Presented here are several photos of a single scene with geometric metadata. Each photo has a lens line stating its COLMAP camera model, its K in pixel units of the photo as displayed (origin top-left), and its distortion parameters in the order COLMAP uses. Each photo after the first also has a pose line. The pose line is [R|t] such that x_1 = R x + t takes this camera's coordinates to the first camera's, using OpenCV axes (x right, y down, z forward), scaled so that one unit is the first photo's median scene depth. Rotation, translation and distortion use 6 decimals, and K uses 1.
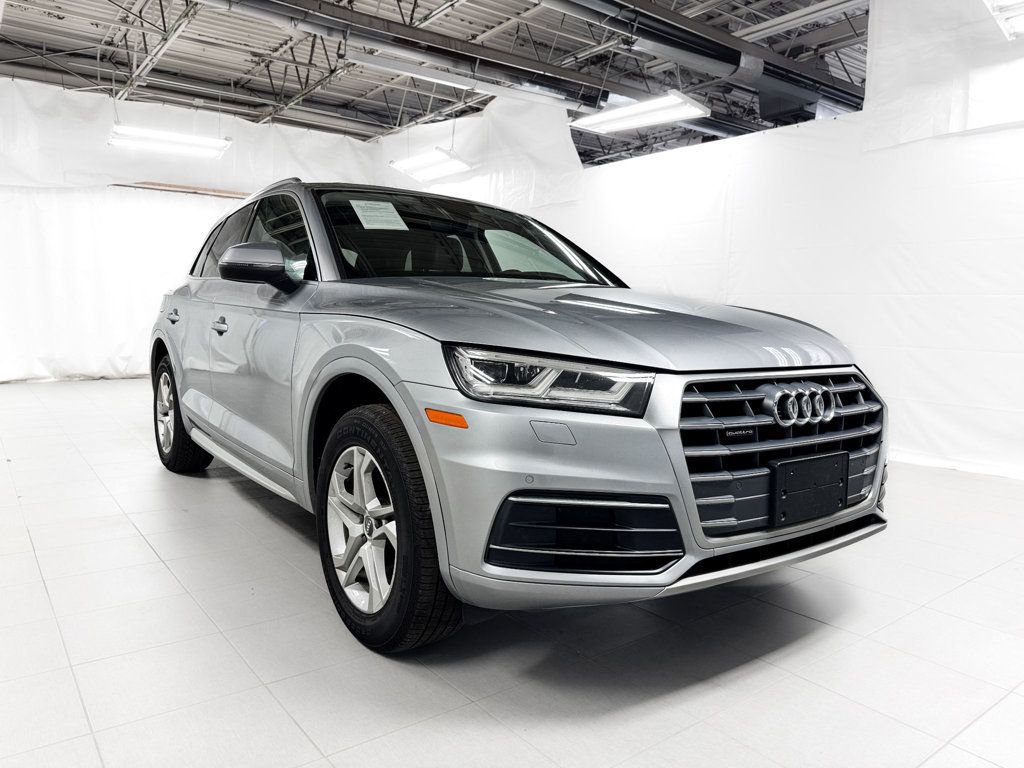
lens RADIAL K [[745.1, 0, 517.8], [0, 745.1, 381.2], [0, 0, 1]] dist [0.057807, -0.044224]
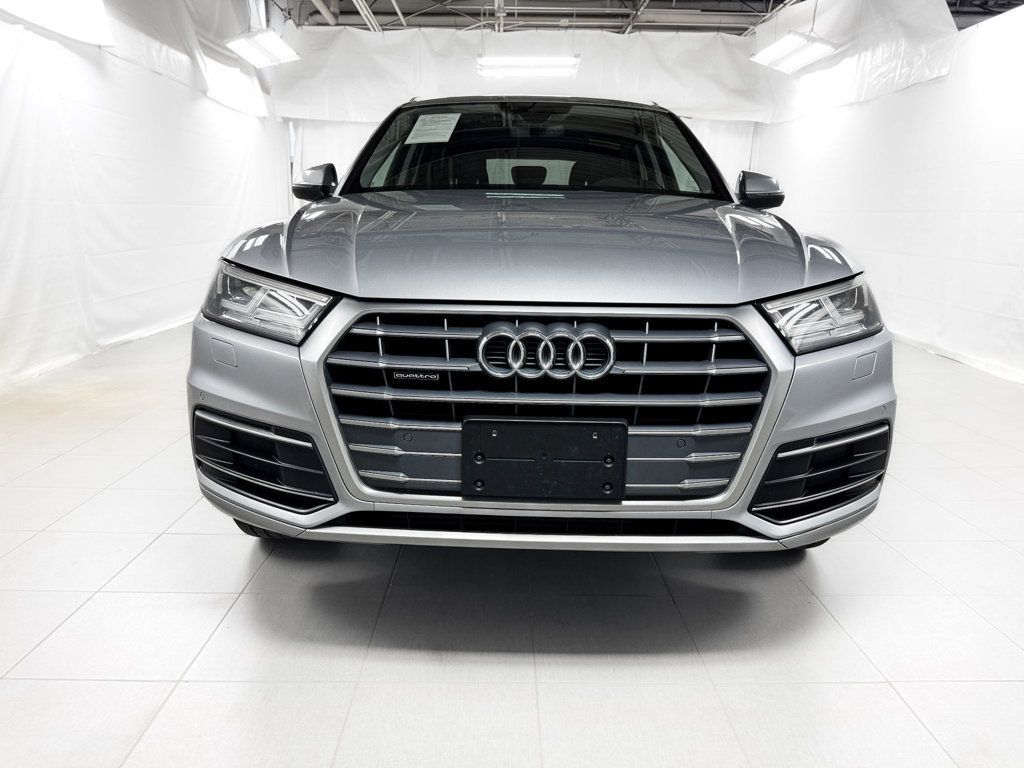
lens RADIAL K [[745.1, 0, 506.8], [0, 745.1, 384.6], [0, 0, 1]] dist [0.057807, -0.044224]
pose [[0.804528, 0.123157, -0.581005, 0.763294], [-0.055973, 0.989632, 0.132267, -0.033445], [0.591271, -0.073892, 0.803081, 0.345632]]
